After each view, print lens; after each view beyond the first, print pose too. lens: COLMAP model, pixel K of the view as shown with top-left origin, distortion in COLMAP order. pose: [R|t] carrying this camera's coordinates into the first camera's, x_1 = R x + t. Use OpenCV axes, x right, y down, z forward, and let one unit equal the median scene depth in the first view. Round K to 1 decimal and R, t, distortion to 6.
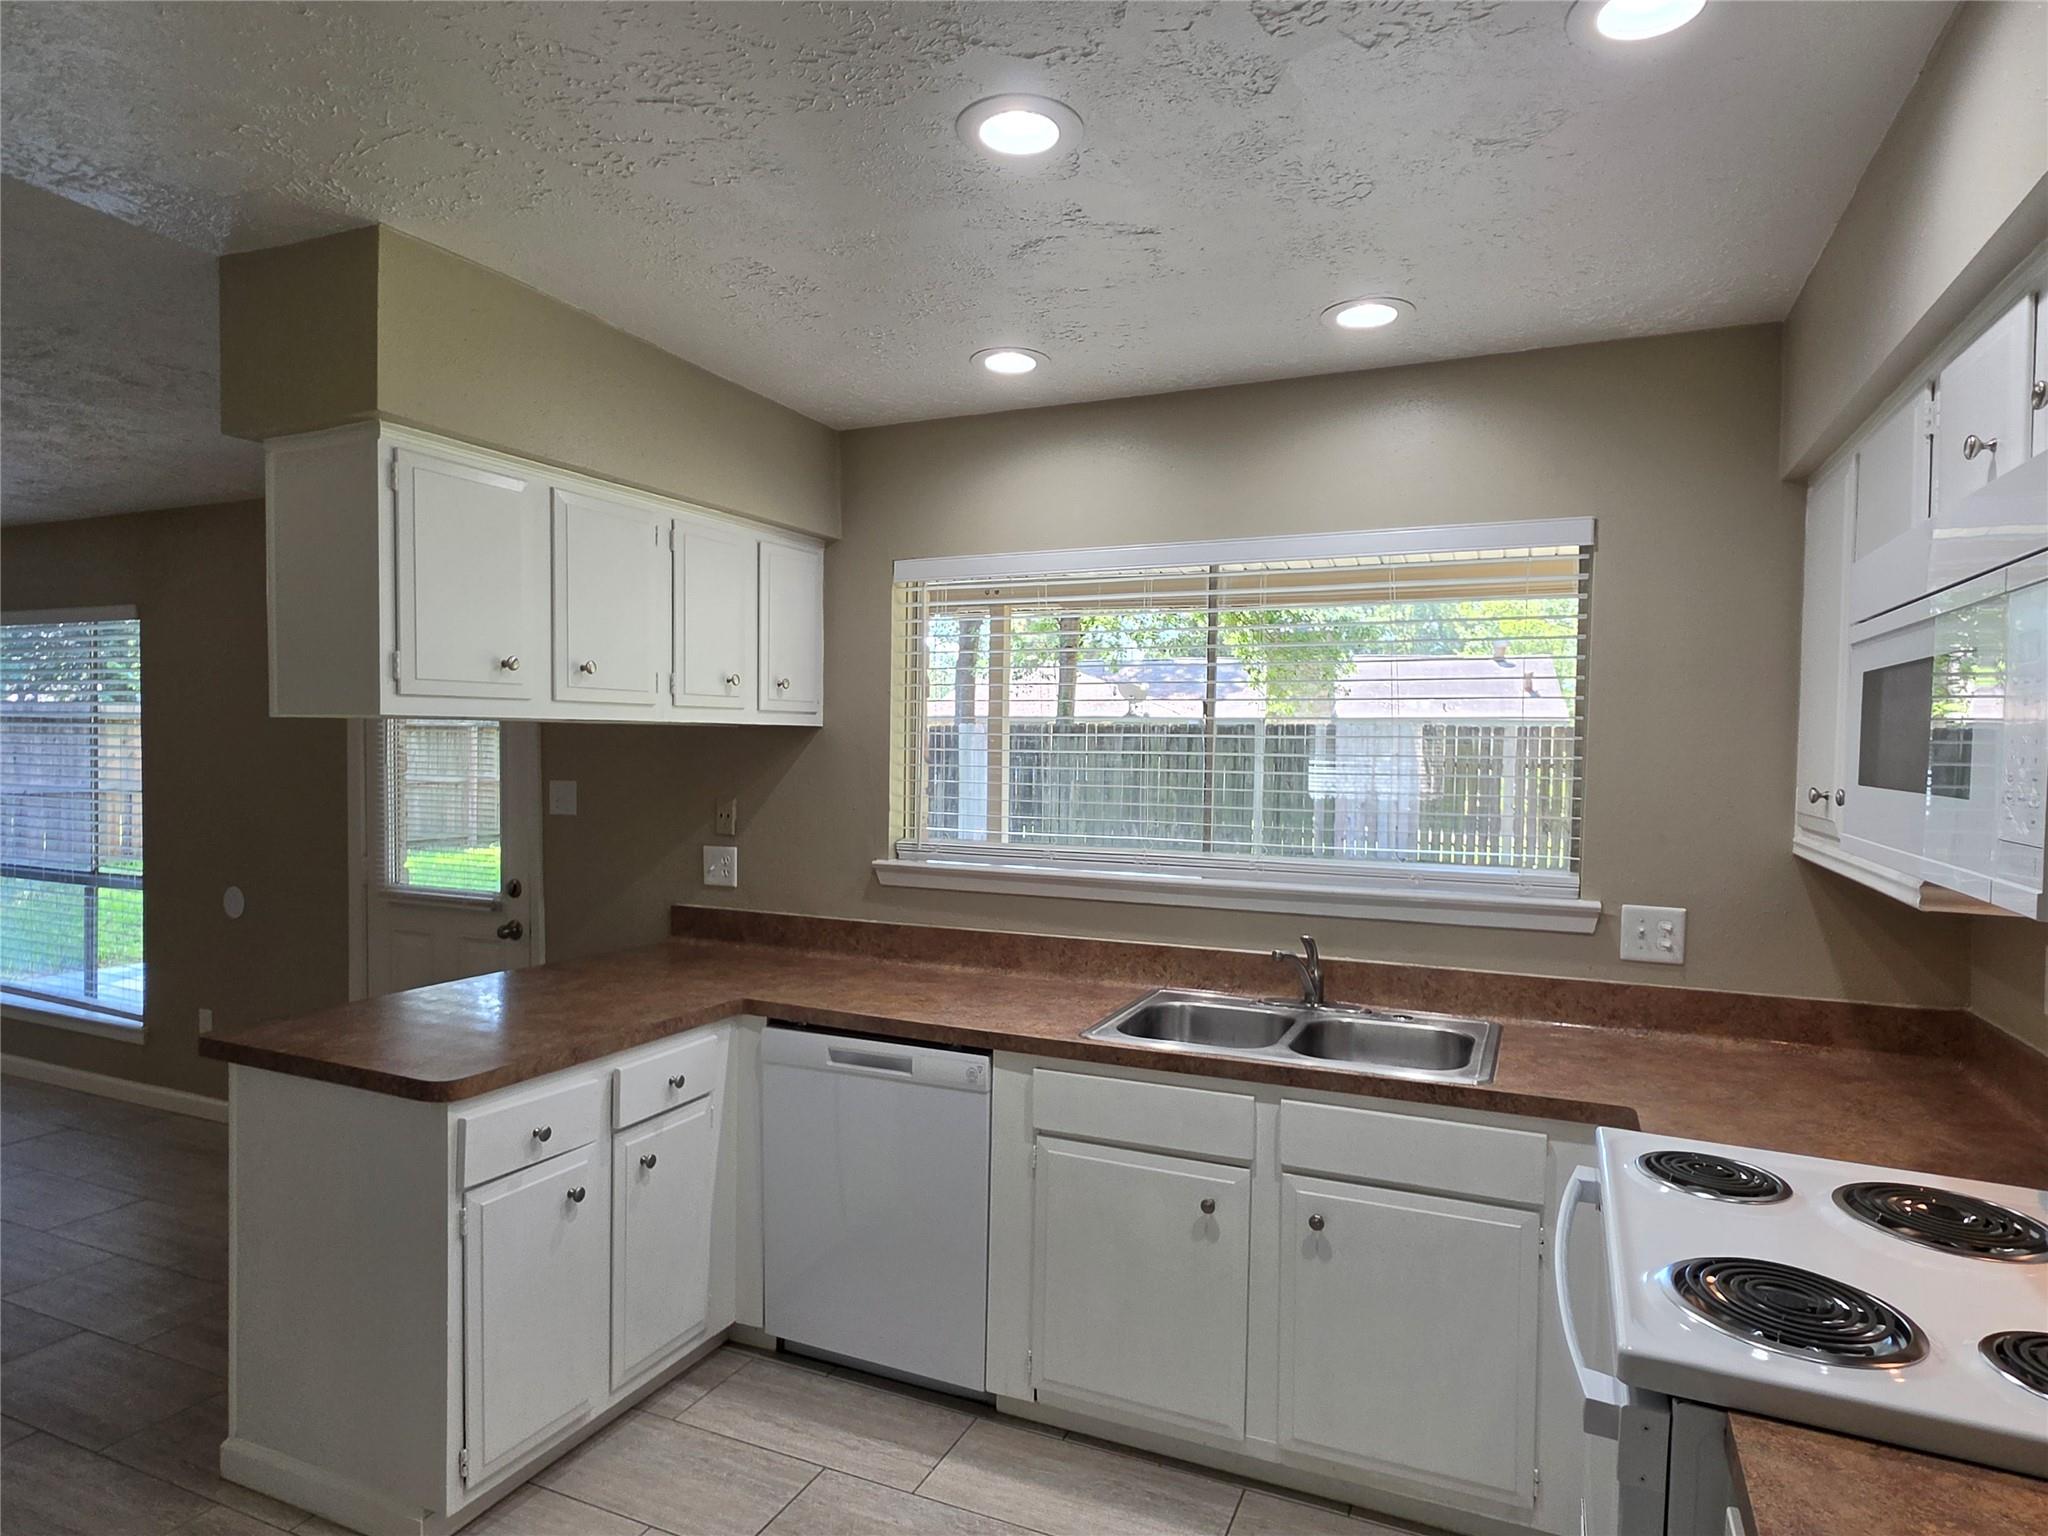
lens RADIAL K [[1173.2, 0, 1015.0], [0, 1173.2, 780.5], [0, 0, 1]] dist [0.002817, -0.013180]
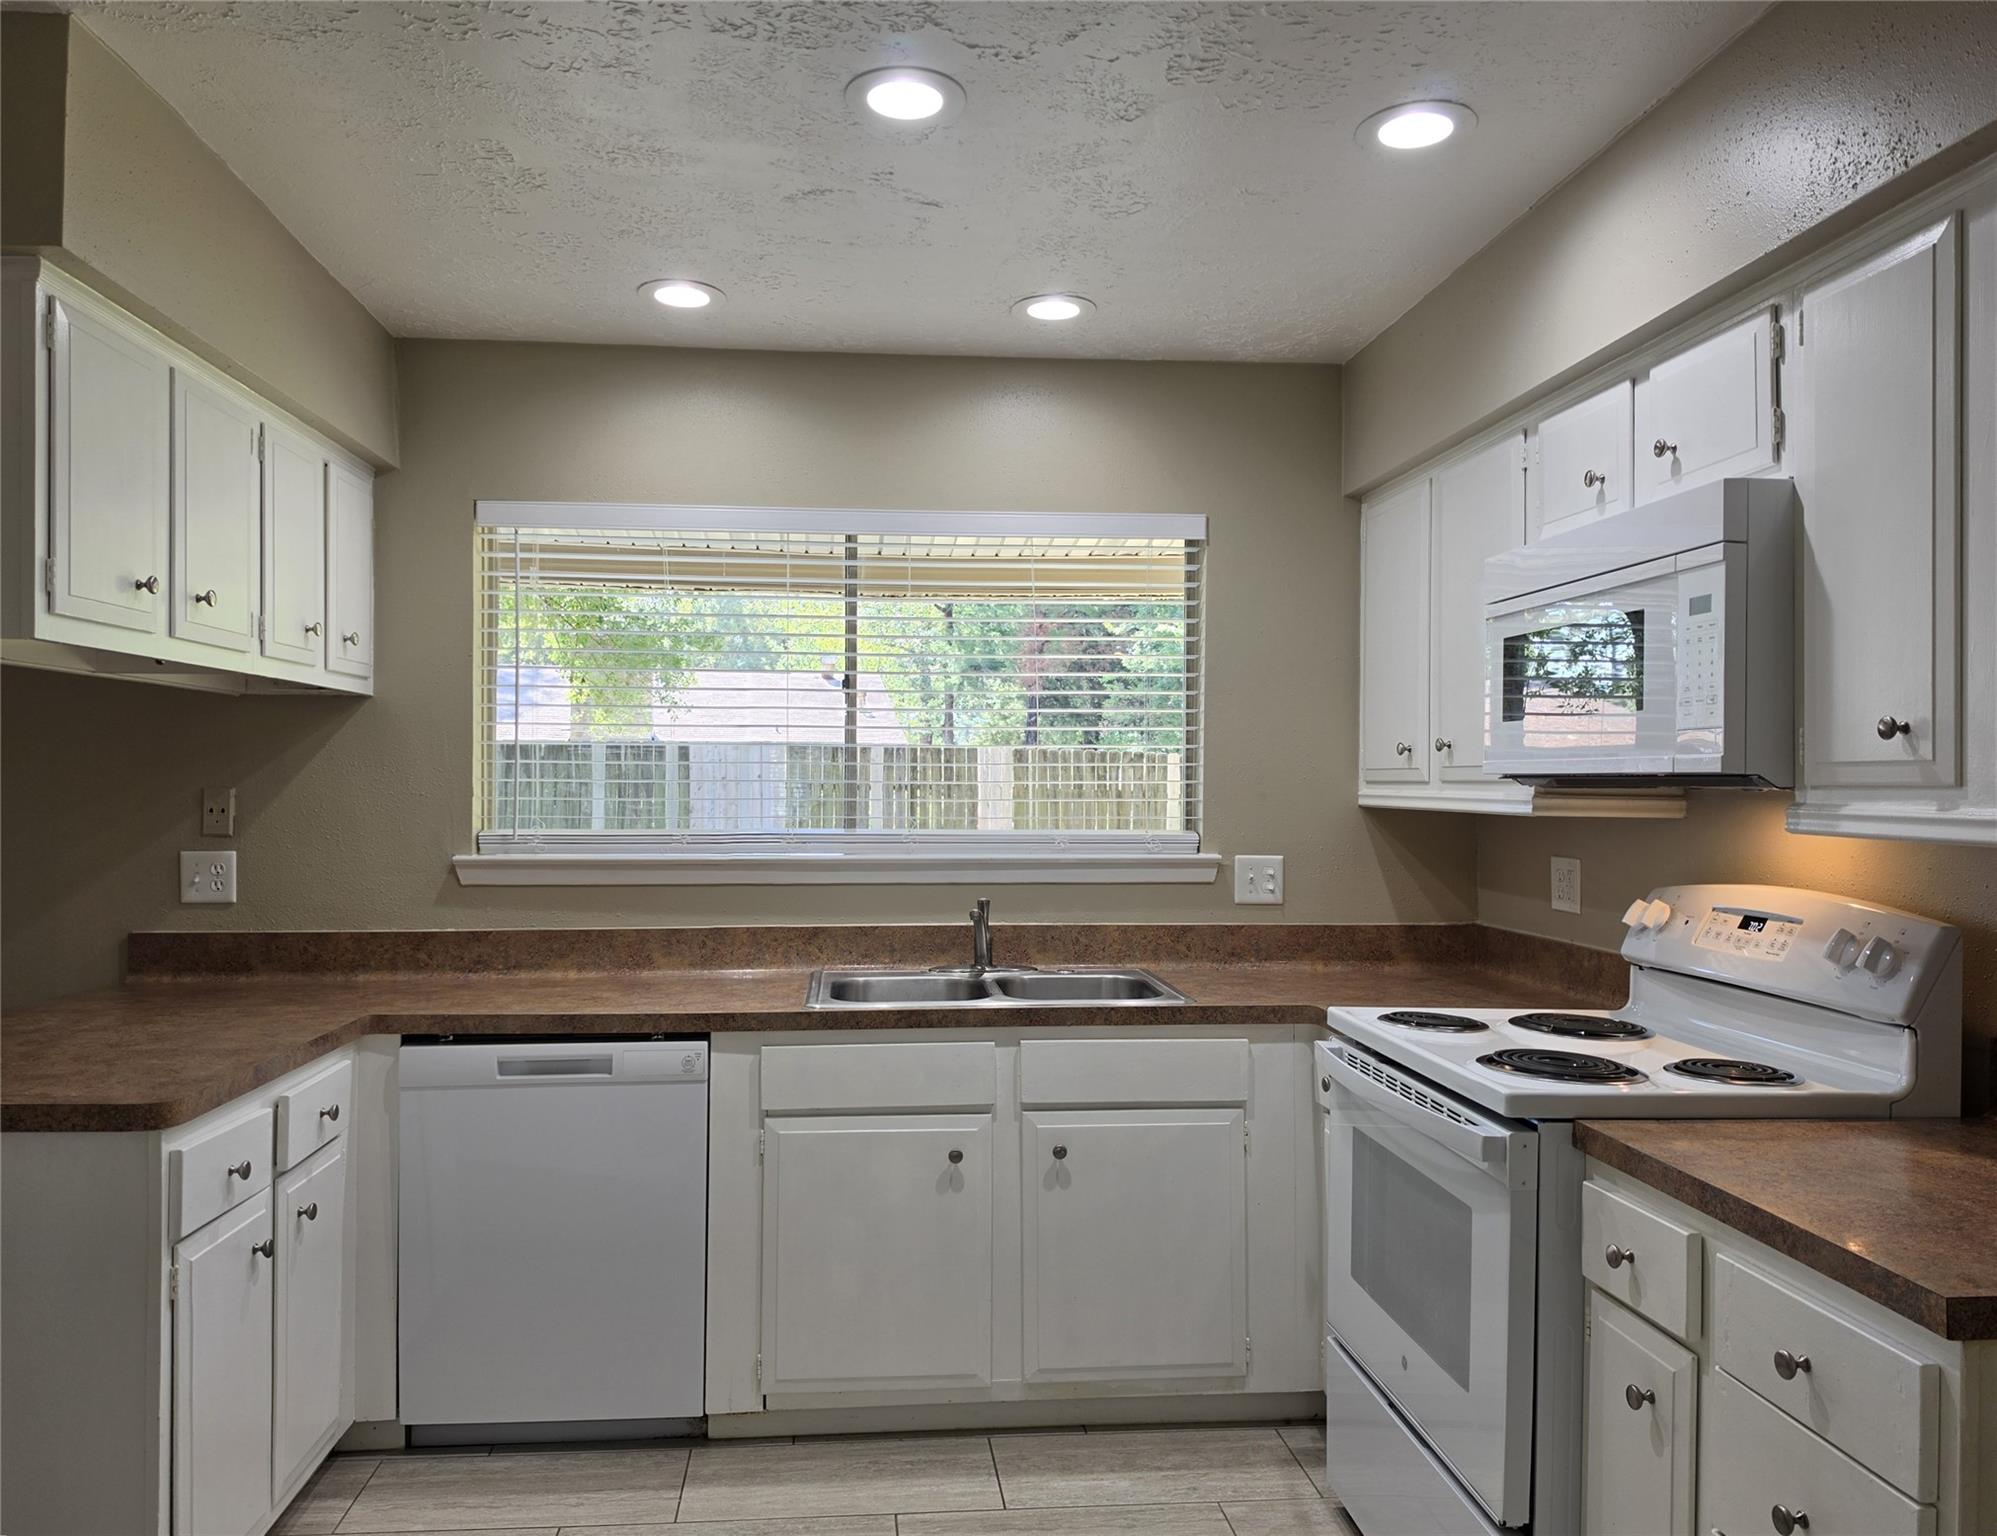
lens RADIAL K [[1436.8, 0, 952.5], [0, 1436.8, 775.6], [0, 0, 1]] dist [0.091366, -0.163693]
pose [[0.875050, -0.004887, 0.484007, -0.401797], [0.021293, 0.999370, -0.028405, 0.062478], [-0.483563, 0.035162, 0.874603, -0.096324]]
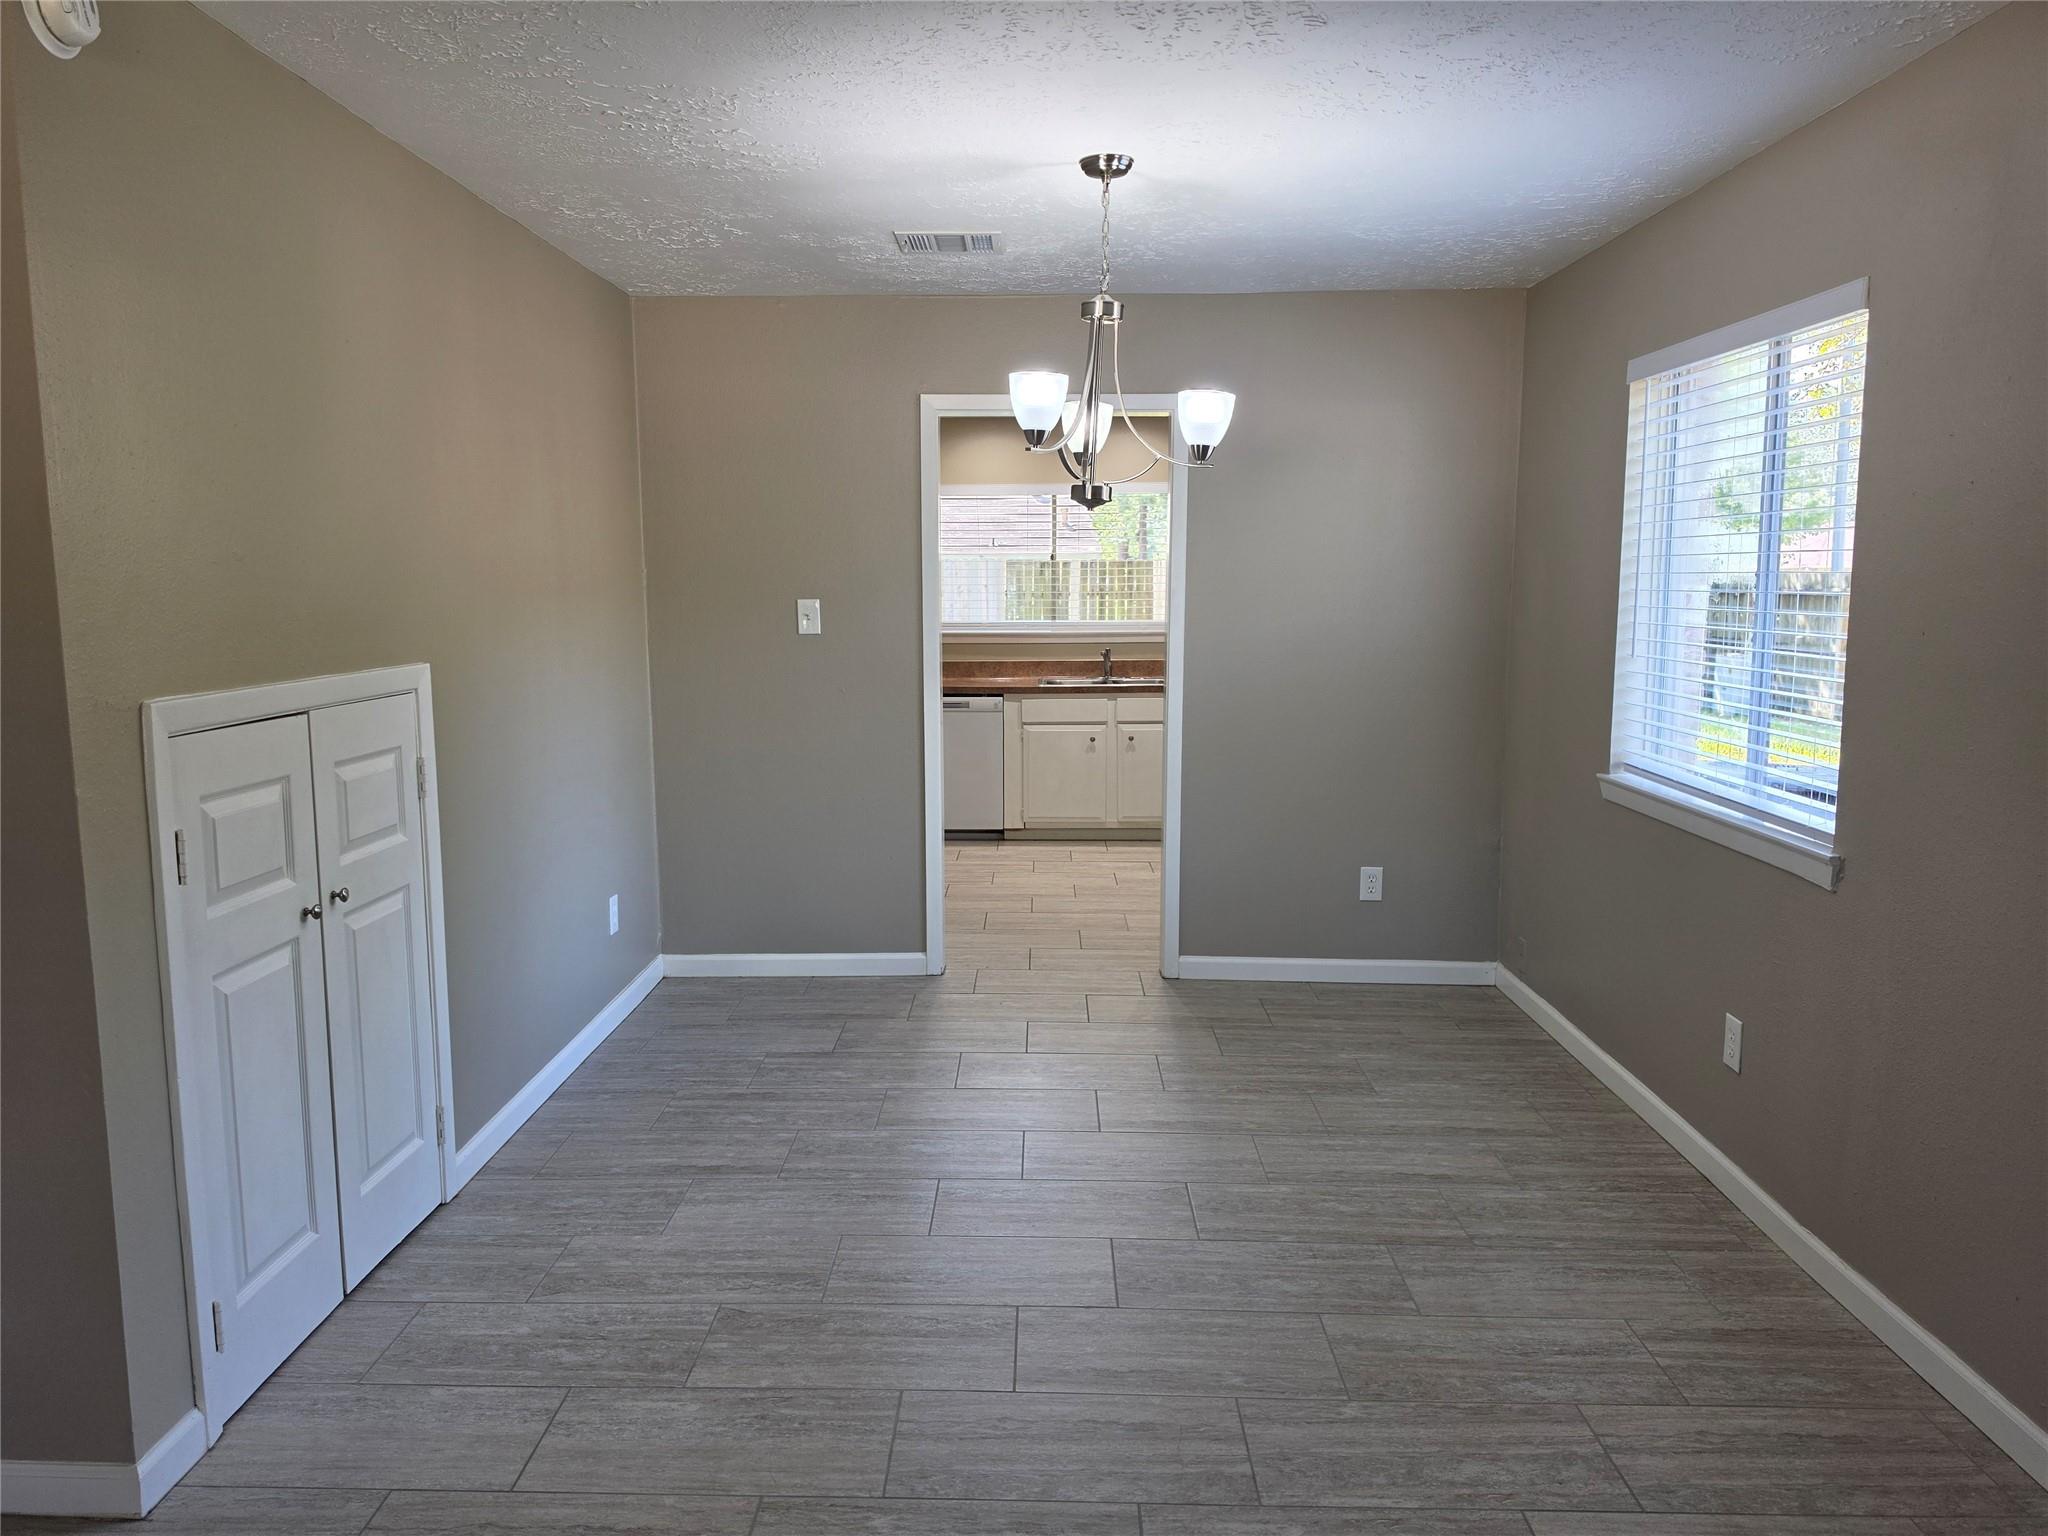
lens RADIAL K [[1429.2, 0, 966.6], [0, 1429.2, 761.9], [0, 0, 1]] dist [-0.001440, -0.000983]
pose [[0.931121, -0.062298, 0.359350, -1.217799], [0.028429, 0.994703, 0.098782, 0.065379], [-0.363600, -0.081762, 0.927960, -1.864530]]
